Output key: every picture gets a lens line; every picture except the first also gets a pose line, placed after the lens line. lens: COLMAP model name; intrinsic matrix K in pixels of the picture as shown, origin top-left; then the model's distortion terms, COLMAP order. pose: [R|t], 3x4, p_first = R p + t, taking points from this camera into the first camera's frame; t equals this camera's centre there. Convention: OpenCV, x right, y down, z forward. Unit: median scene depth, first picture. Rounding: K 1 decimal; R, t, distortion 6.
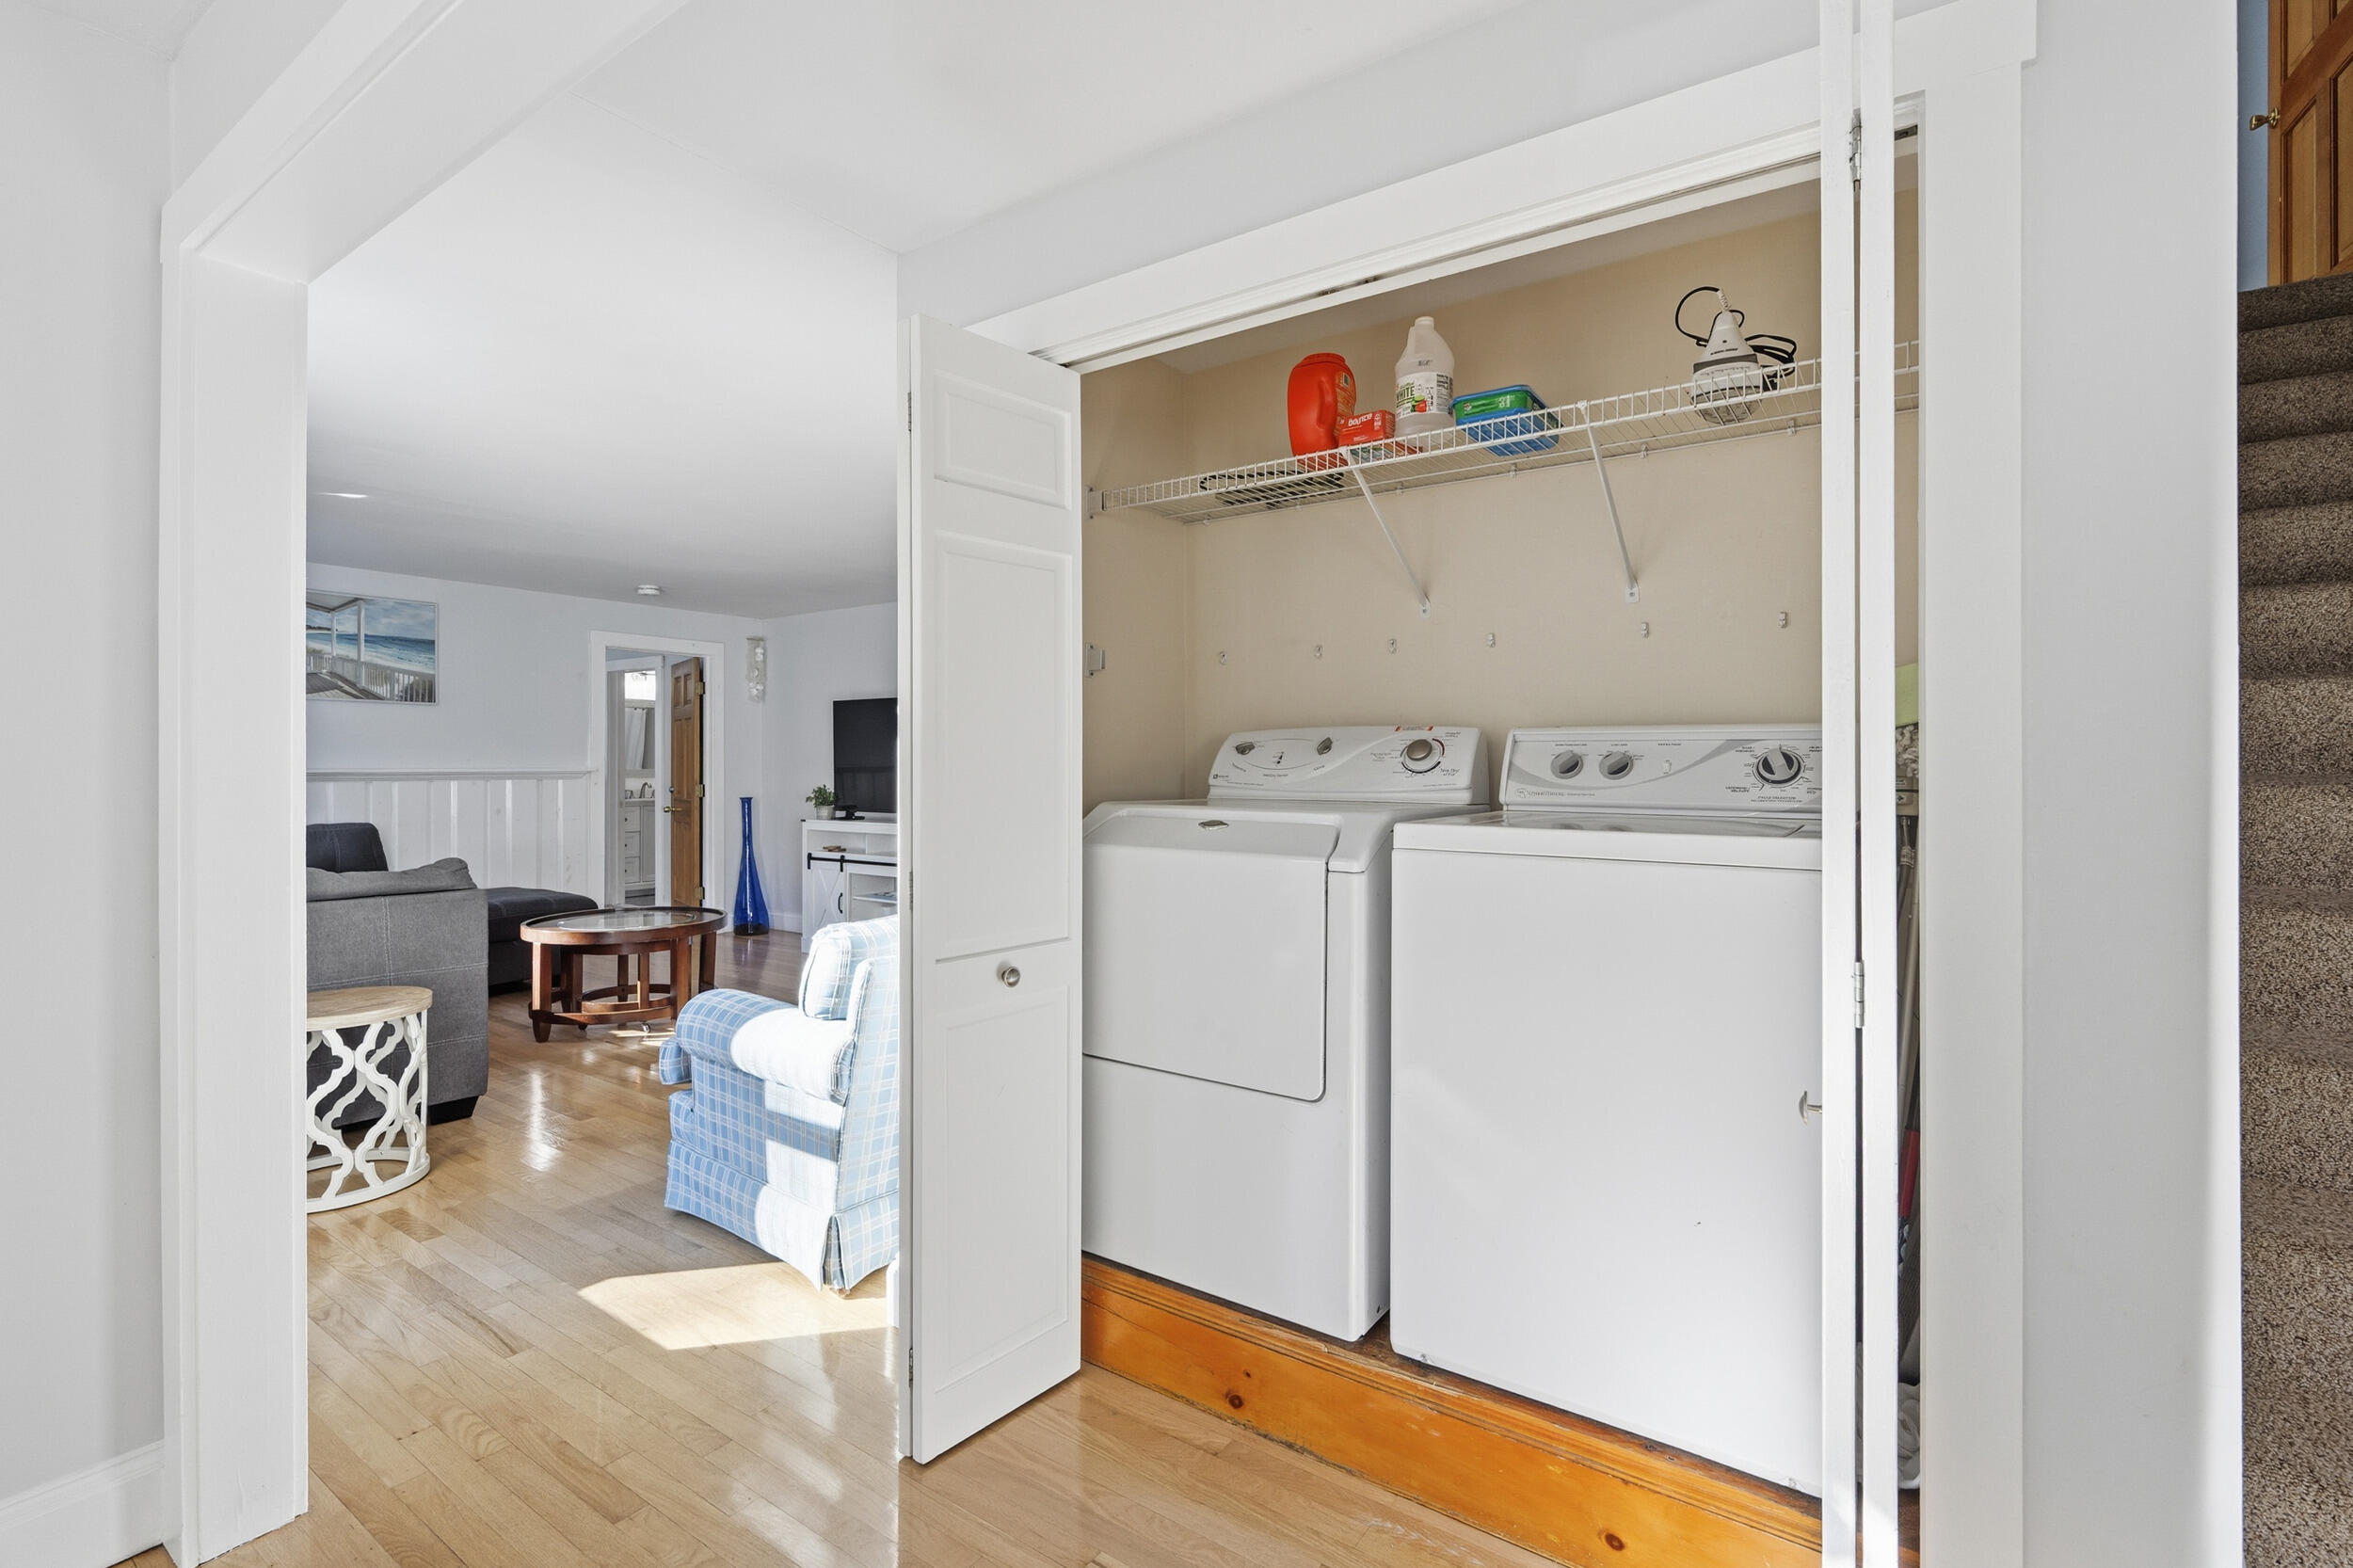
lens RADIAL K [[1052.9, 0, 1176.1], [0, 1052.9, 769.5], [0, 0, 1]] dist [-0.001417, -0.000365]
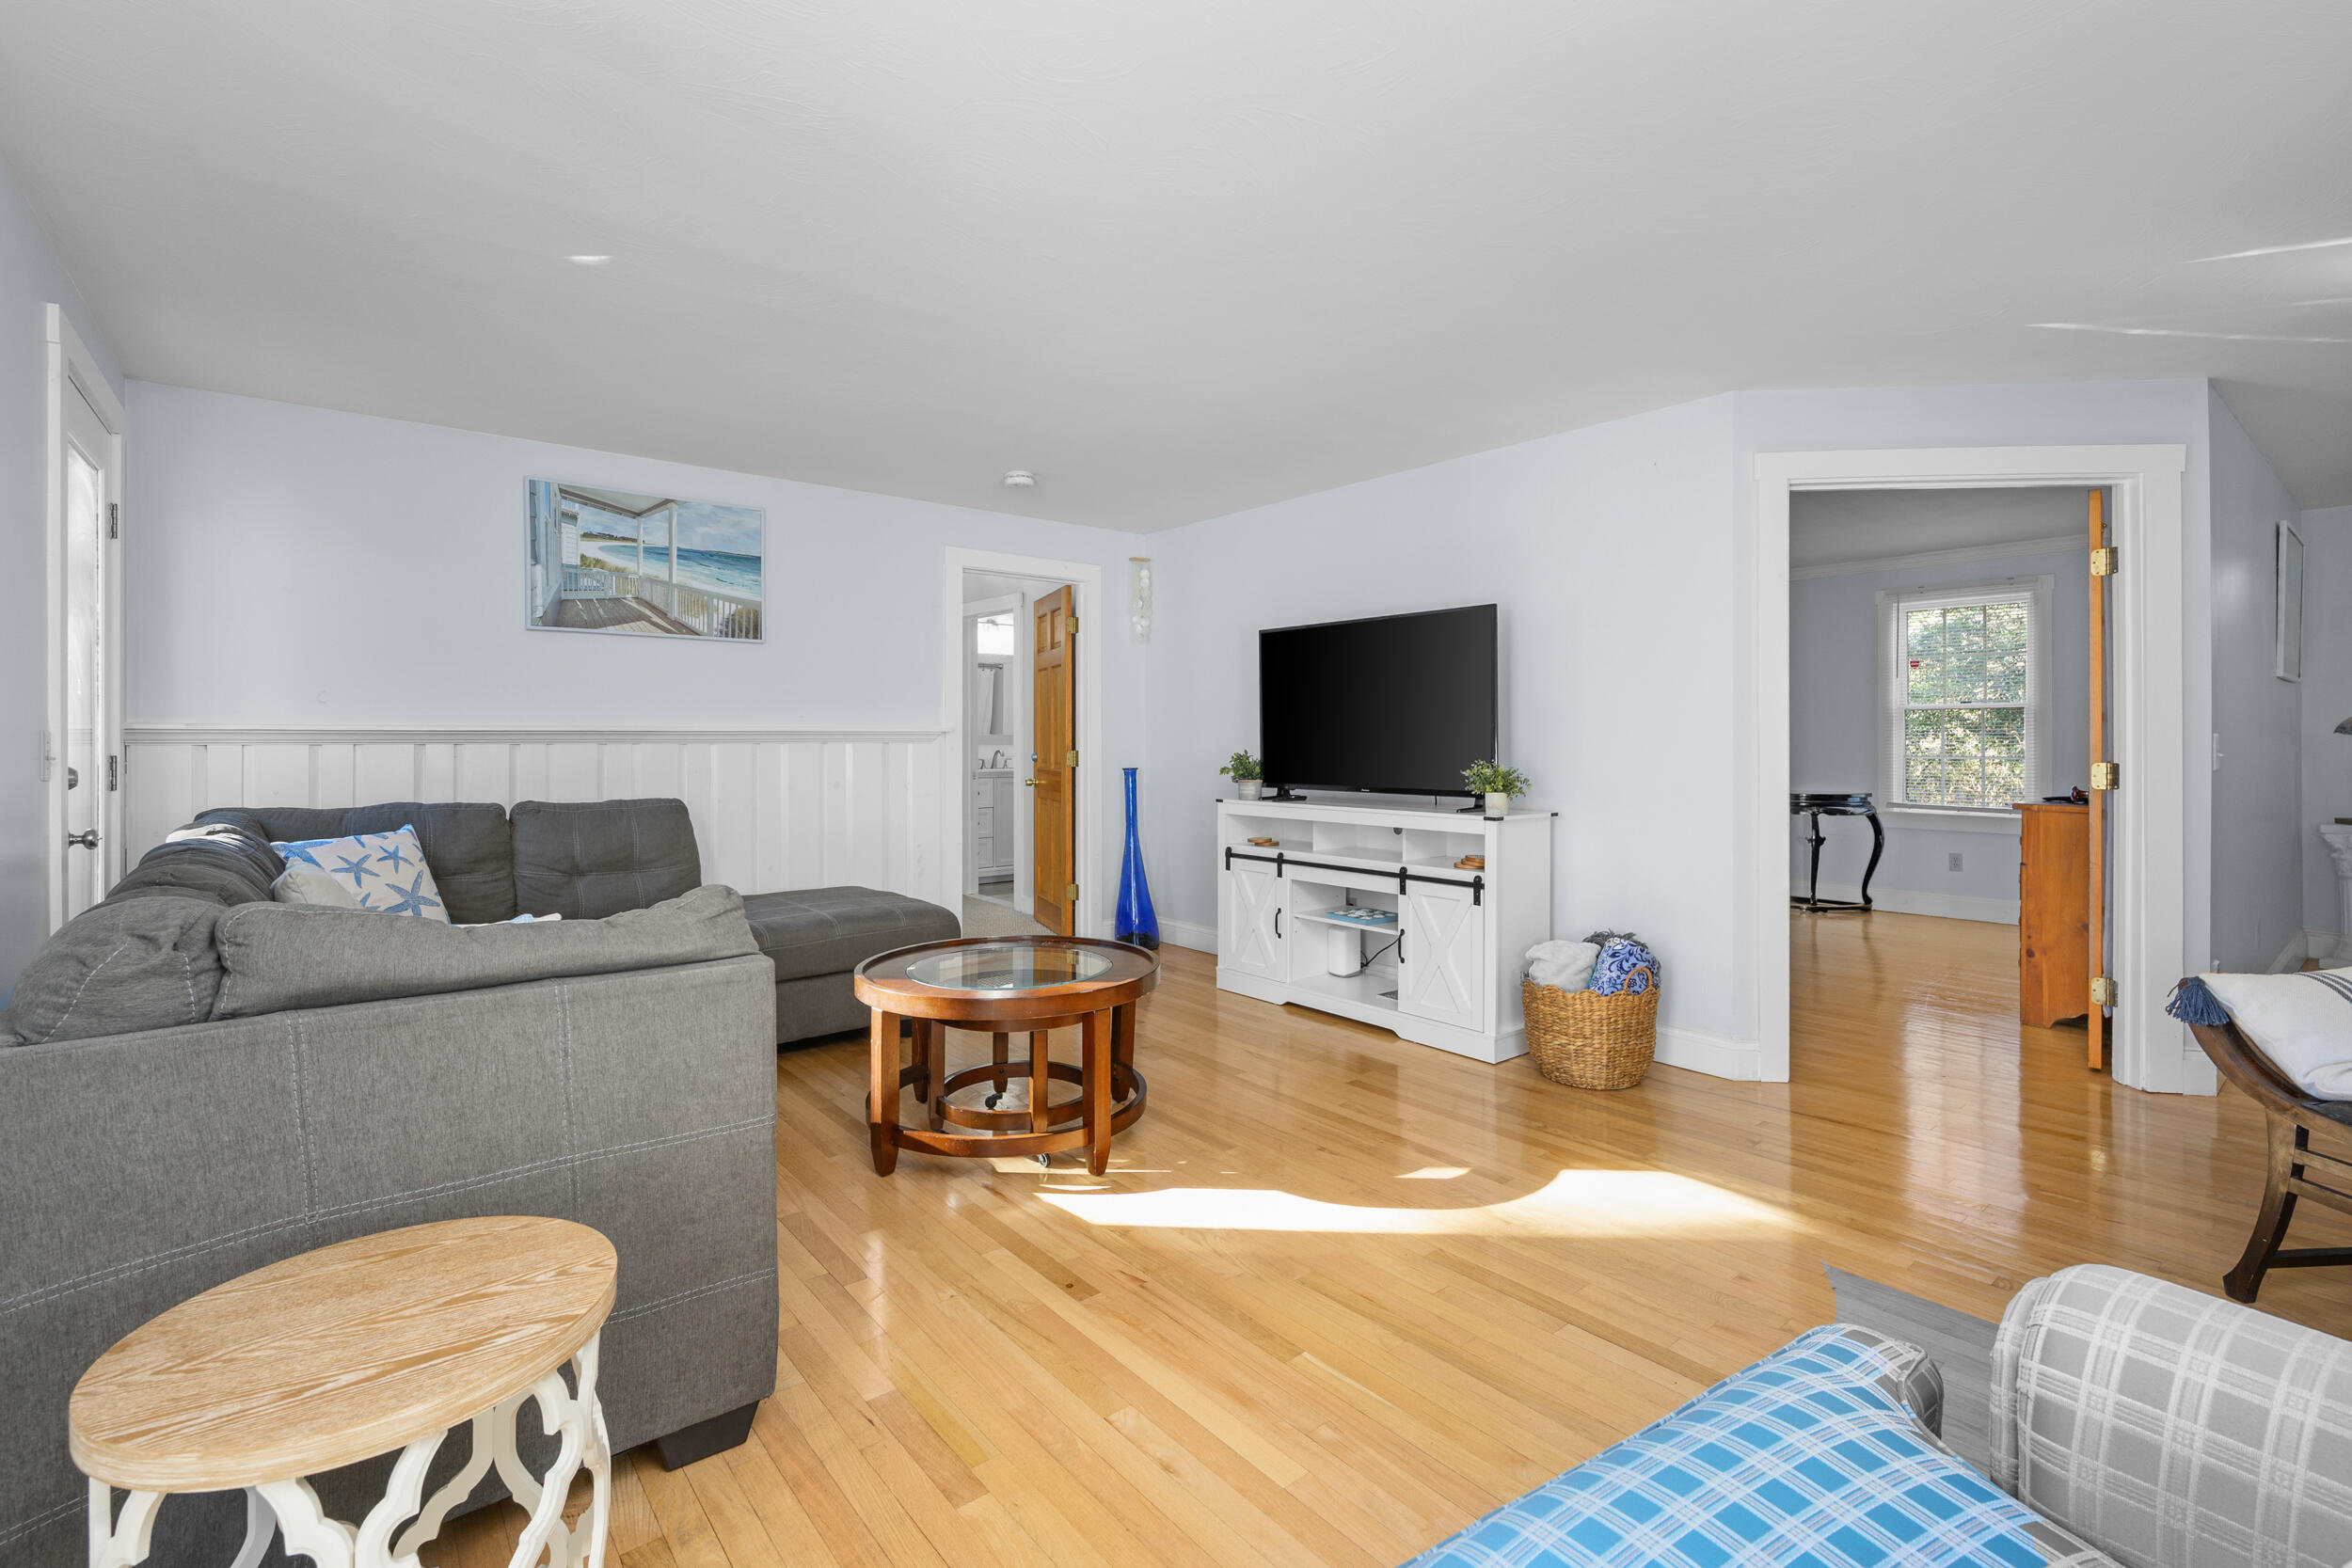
lens RADIAL K [[1037.5, 0, 1185.9], [0, 1037.5, 747.6], [0, 0, 1]] dist [0.001057, 0.000031]
pose [[0.964597, -0.000066, -0.263727, -0.197208], [0.000997, 0.999994, 0.003400, 0.010920], [0.263725, -0.003542, 0.964591, 0.333148]]
